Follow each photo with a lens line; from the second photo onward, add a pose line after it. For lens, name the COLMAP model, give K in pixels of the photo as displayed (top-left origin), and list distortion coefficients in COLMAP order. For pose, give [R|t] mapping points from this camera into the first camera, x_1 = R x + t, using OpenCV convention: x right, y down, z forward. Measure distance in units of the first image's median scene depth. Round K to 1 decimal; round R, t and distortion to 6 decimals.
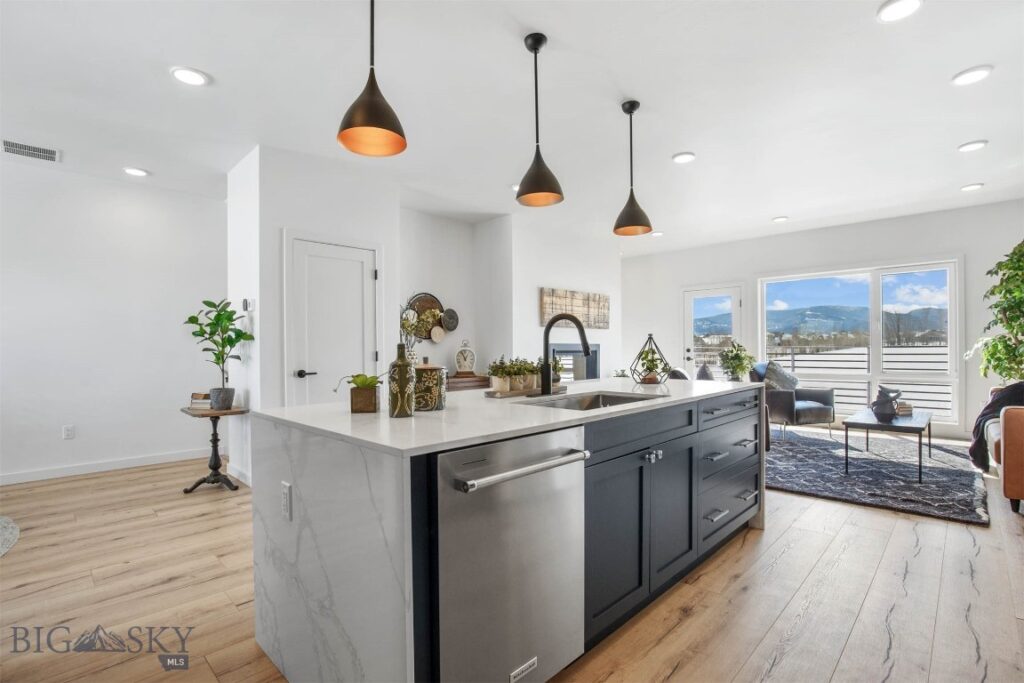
lens RADIAL K [[470.9, 0, 512.0], [0, 470.9, 341.5], [0, 0, 1]] dist [0.016197, -0.000050]
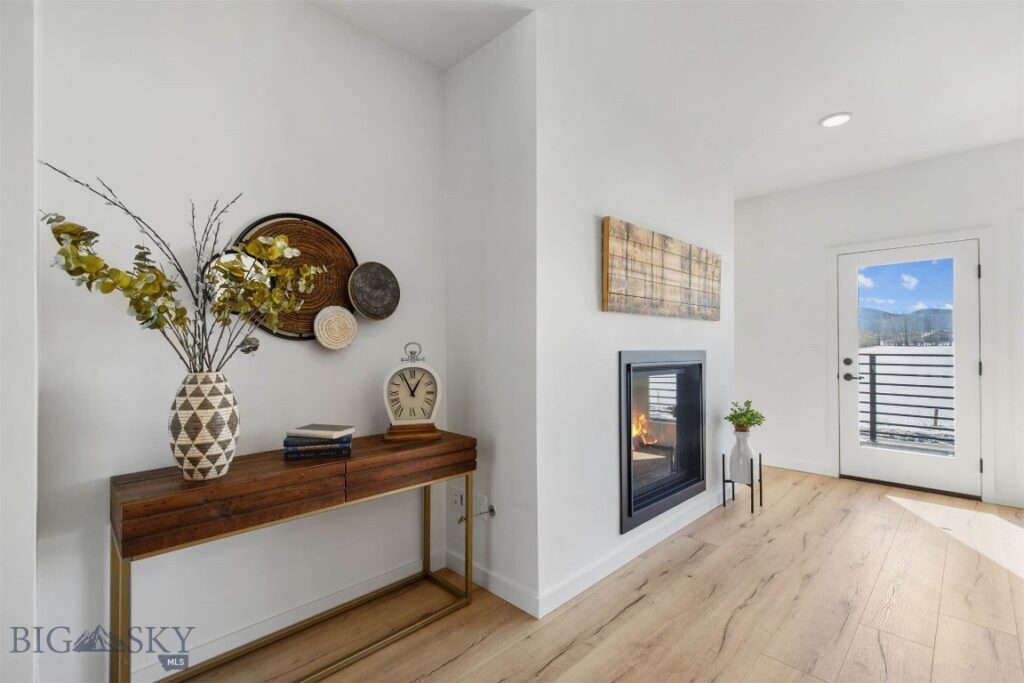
lens RADIAL K [[470.9, 0, 512.0], [0, 470.9, 341.5], [0, 0, 1]] dist [0.016197, -0.000050]
pose [[0.999827, 0.003244, -0.018299, -0.011209], [-0.003260, 0.999994, -0.000845, -0.003932], [0.018296, 0.000904, 0.999832, 0.609650]]
